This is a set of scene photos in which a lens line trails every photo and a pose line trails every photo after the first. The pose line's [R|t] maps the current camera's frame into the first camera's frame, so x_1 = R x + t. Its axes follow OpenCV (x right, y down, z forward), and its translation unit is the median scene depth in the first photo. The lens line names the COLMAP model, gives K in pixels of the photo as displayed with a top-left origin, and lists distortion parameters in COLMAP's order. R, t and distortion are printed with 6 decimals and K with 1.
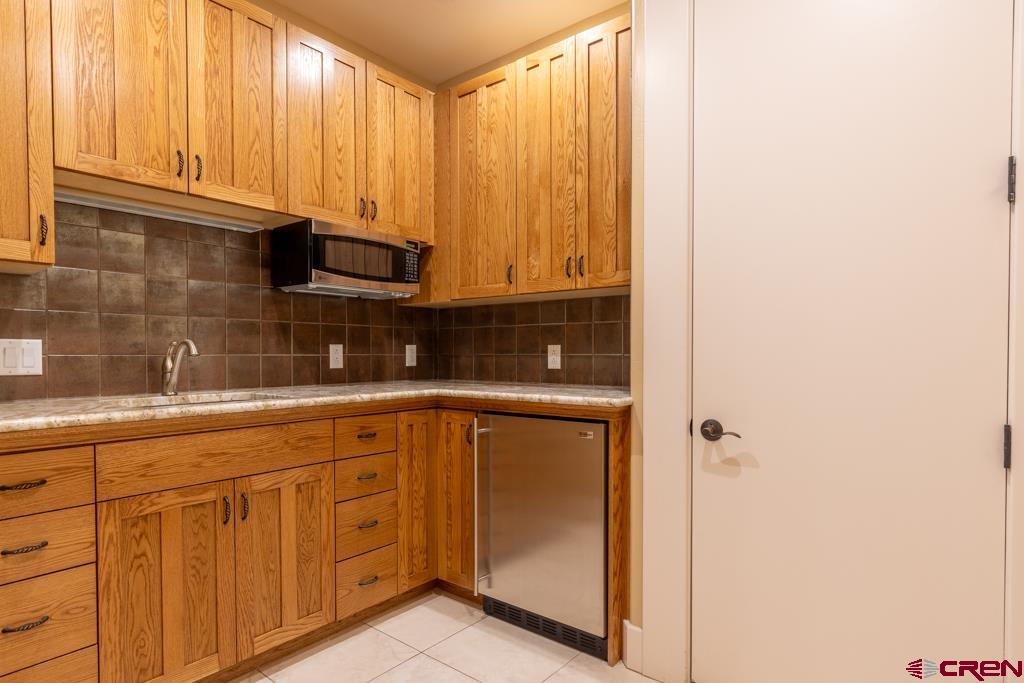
lens RADIAL K [[547.7, 0, 511.2], [0, 547.7, 337.8], [0, 0, 1]] dist [-0.001649, -0.000125]
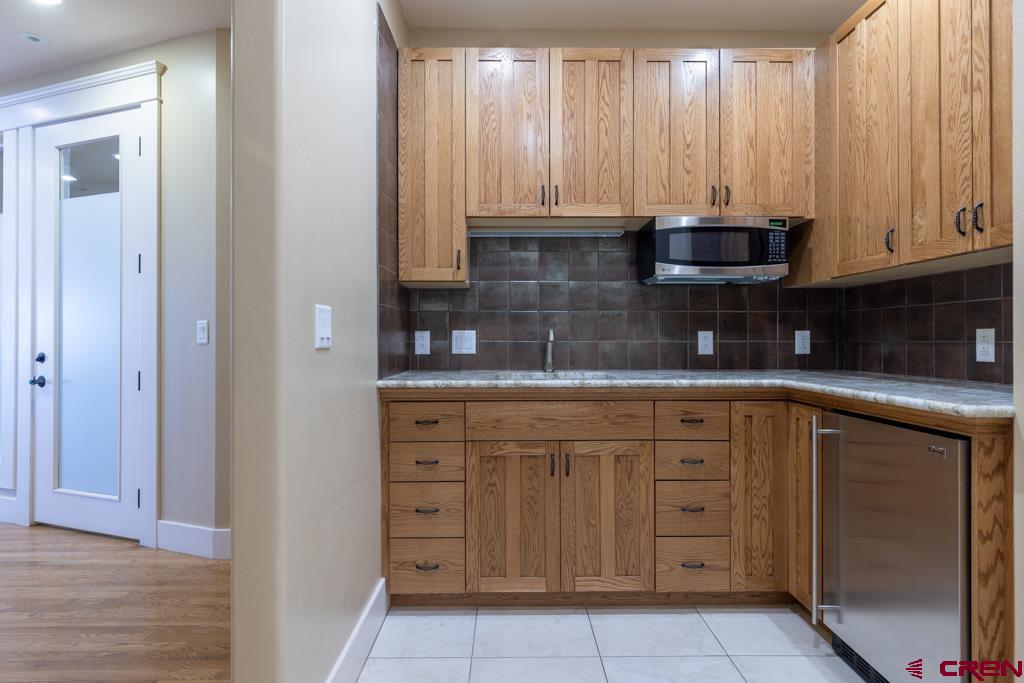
lens RADIAL K [[537.9, 0, 516.1], [0, 537.9, 309.7], [0, 0, 1]] dist [-0.001929, -0.000349]
pose [[0.656302, -0.040778, -0.753395, 0.261957], [0.020231, 0.999130, -0.036455, 0.001842], [0.754227, 0.008683, 0.656557, 0.087739]]
